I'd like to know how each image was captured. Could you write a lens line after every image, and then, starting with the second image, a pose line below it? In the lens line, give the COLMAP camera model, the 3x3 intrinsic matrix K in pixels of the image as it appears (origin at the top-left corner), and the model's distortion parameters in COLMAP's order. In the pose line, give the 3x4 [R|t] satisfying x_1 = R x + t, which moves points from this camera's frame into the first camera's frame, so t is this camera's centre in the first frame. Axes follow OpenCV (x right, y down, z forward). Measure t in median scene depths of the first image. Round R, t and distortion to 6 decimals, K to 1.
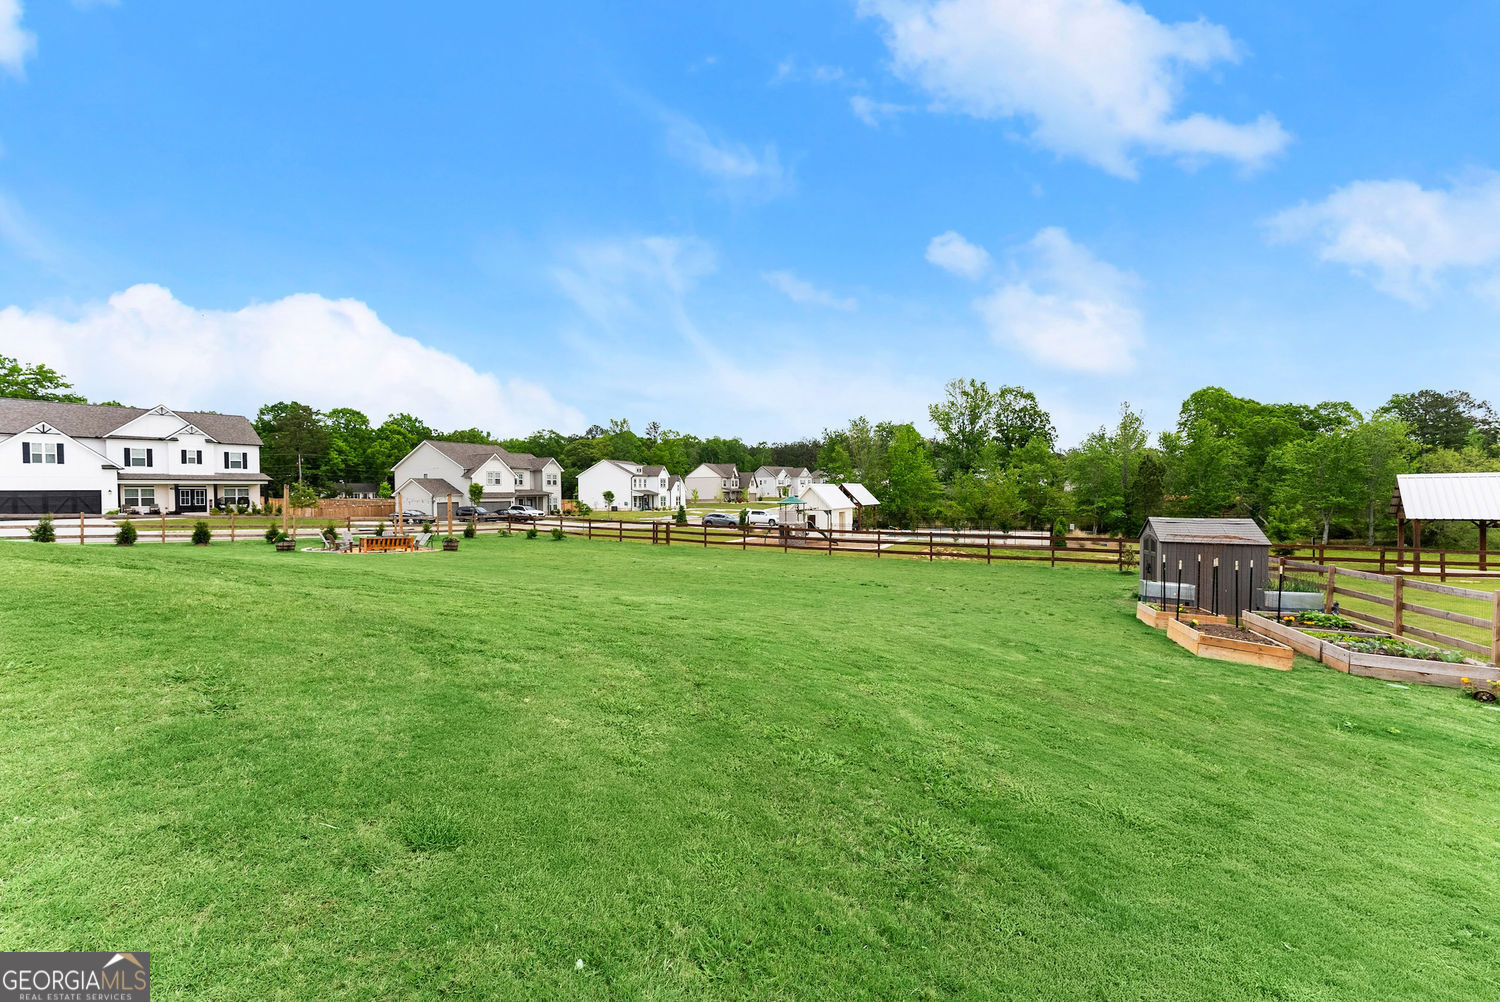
lens RADIAL K [[584.0, 0, 781.6], [0, 584.0, 504.3], [0, 0, 1]] dist [-0.000447, -0.000187]
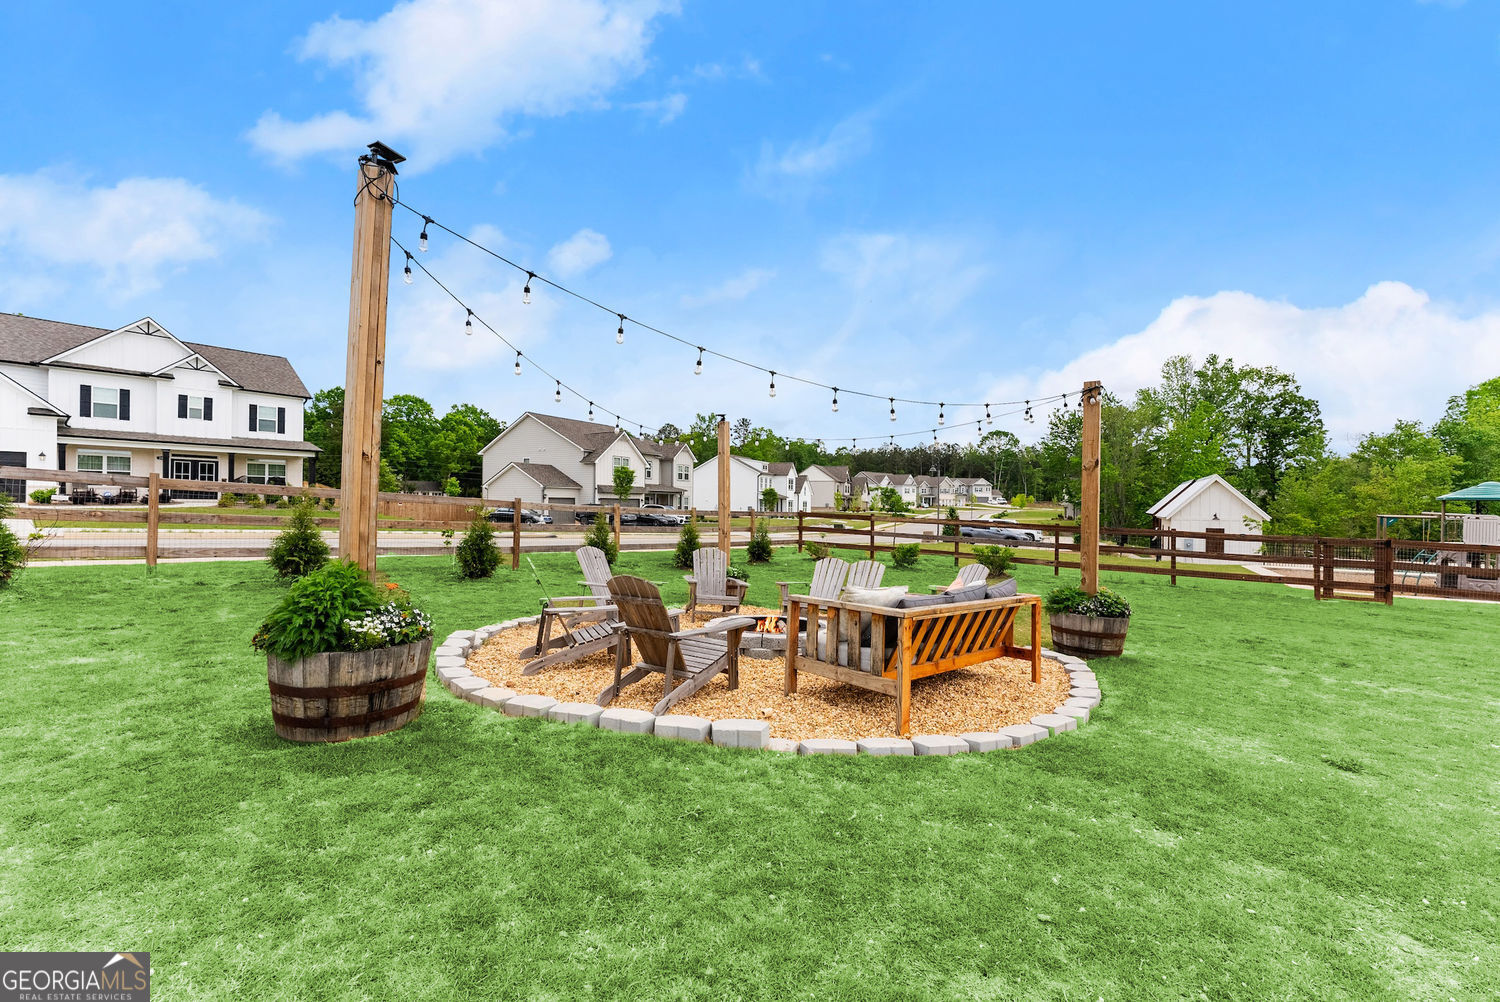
lens RADIAL K [[584.0, 0, 781.6], [0, 584.0, 504.3], [0, 0, 1]] dist [-0.000447, -0.000187]
pose [[0.998238, 0.022375, -0.054951, -0.344282], [-0.023549, 0.999506, -0.020815, 0.016190], [0.054458, 0.022072, 0.998272, 0.402794]]
